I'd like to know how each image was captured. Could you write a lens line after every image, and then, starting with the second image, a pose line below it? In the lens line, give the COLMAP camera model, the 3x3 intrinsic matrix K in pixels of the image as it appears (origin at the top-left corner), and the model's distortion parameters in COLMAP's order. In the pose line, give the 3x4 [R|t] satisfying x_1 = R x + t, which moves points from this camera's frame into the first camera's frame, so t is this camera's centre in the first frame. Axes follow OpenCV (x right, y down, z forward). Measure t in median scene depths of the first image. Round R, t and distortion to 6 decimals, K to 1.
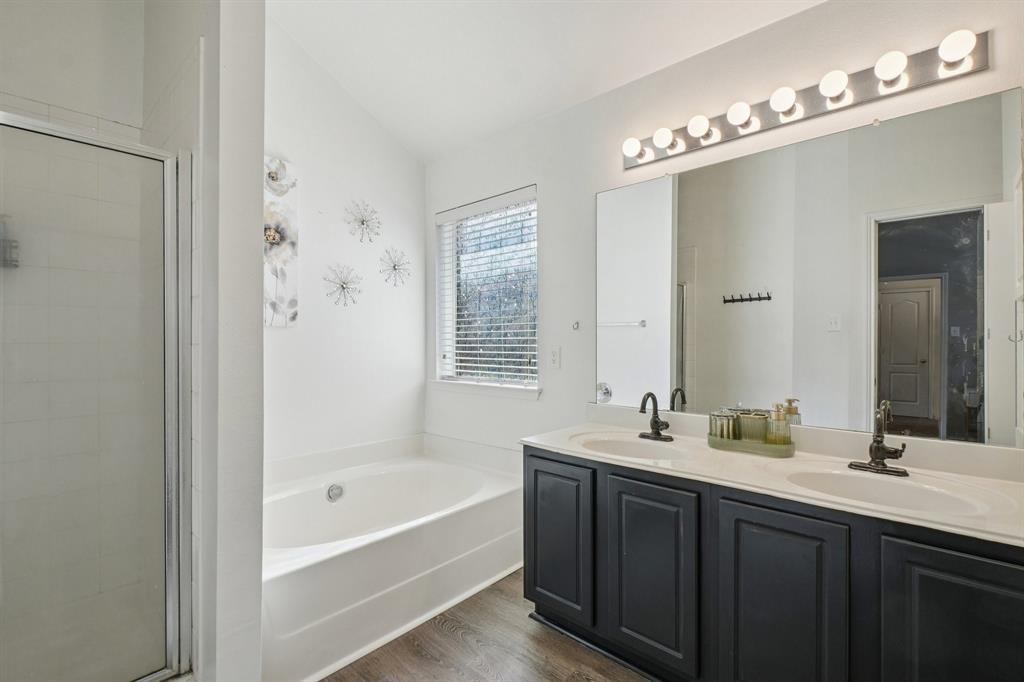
lens RADIAL K [[445.9, 0, 526.2], [0, 445.9, 341.1], [0, 0, 1]] dist [-0.053216, -0.000192]
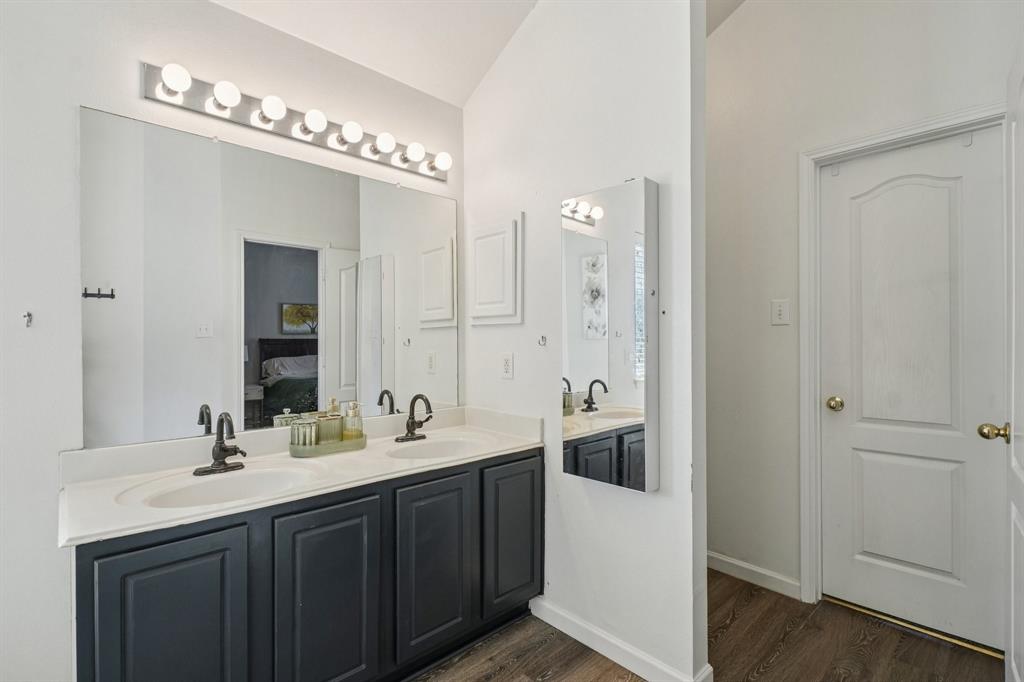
lens RADIAL K [[445.9, 0, 526.2], [0, 445.9, 341.1], [0, 0, 1]] dist [-0.053216, -0.000192]
pose [[0.032494, 0.010648, 0.999415, -0.497836], [0.006967, 0.999917, -0.010880, 0.002375], [-0.999448, 0.007316, 0.032417, 0.480406]]
